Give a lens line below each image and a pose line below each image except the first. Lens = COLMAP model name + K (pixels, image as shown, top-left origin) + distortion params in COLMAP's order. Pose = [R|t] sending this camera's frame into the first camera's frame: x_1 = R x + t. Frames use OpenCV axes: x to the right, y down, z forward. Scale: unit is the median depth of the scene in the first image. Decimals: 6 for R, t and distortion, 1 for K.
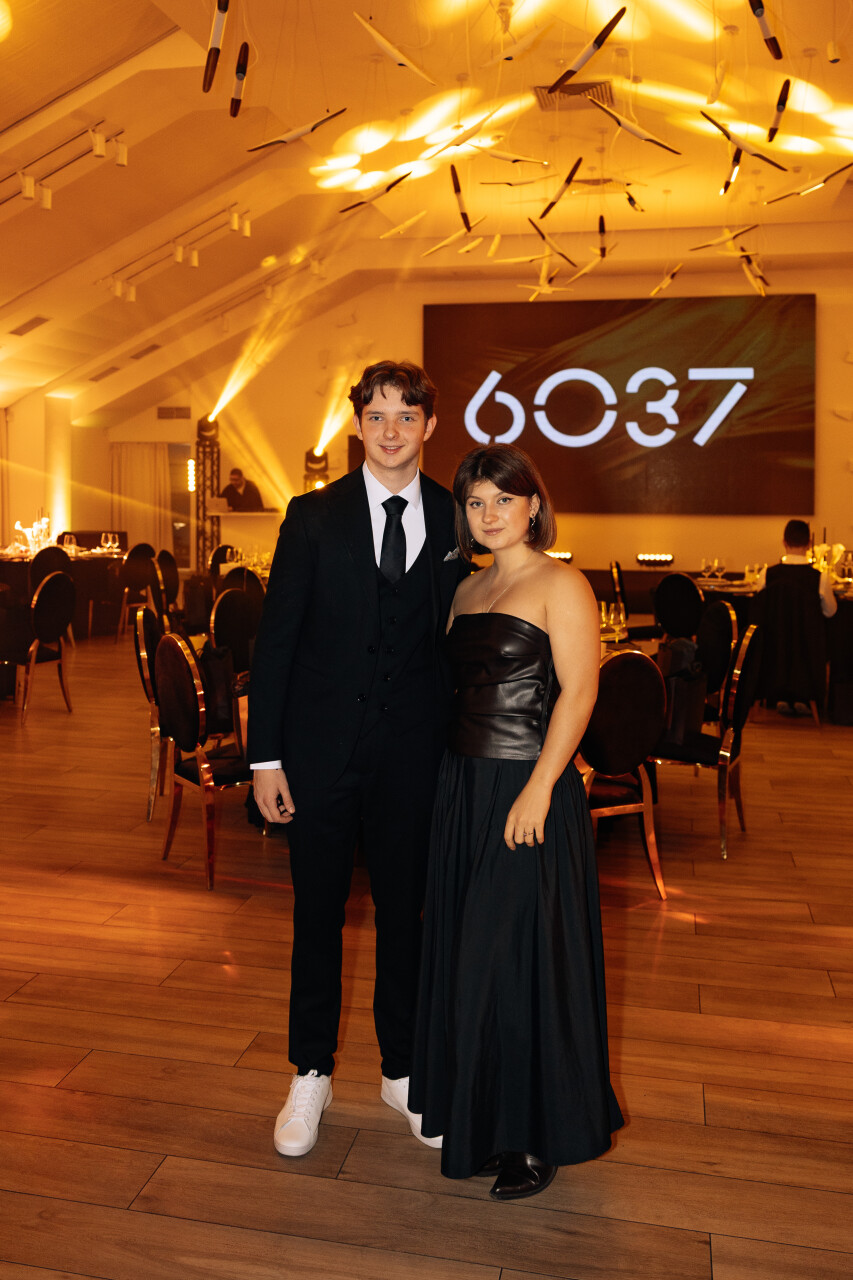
lens RADIAL K [[1139.0, 0, 426.5], [0, 1139.0, 482.6], [0, 0, 1]] dist [-0.002280, 0.005555]
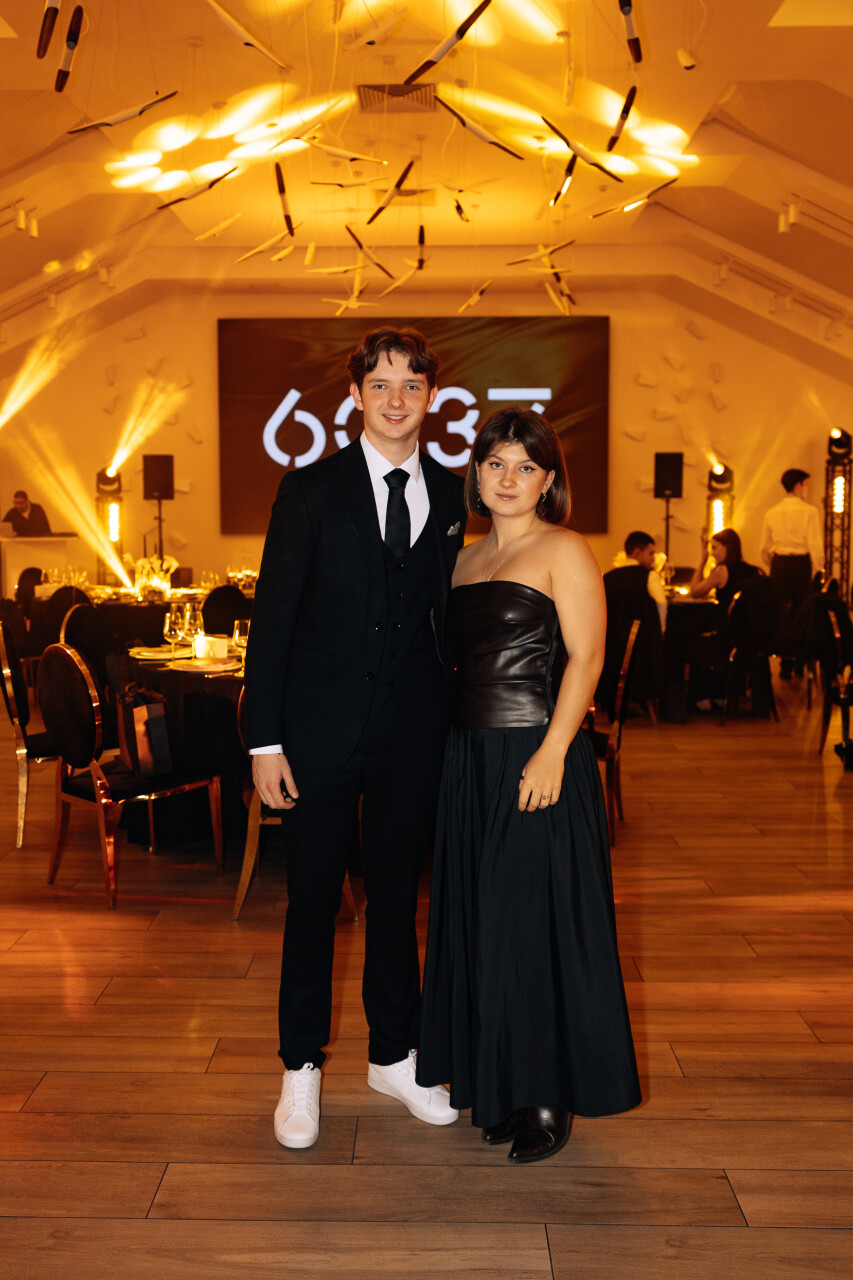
lens RADIAL K [[1152.1, 0, 410.5], [0, 1152.1, 584.3], [0, 0, 1]] dist [-0.004720, 0.012594]
pose [[0.981556, -0.020453, 0.190080, -0.045804], [0.008710, 0.998013, 0.062409, 0.010935], [-0.190979, -0.059602, 0.979783, 0.010054]]
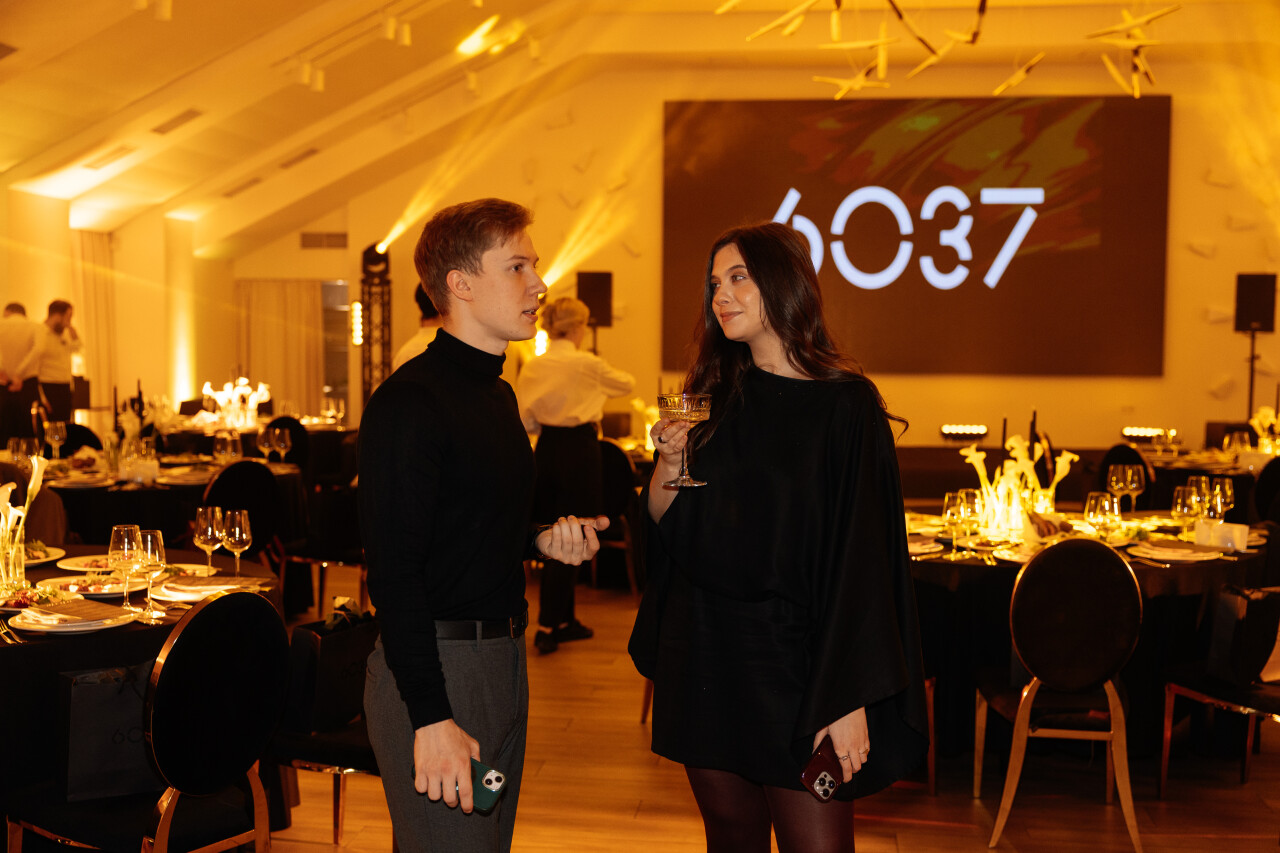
lens RADIAL K [[1492.9, 0, 623.1], [0, 1492.9, 426.4], [0, 0, 1]] dist [0.004097, 0.010606]
pose [[0.996596, -0.001927, 0.082412, -0.160499], [-0.003062, 0.998172, 0.060365, 0.002233], [-0.082378, -0.060411, 0.994769, -0.012636]]
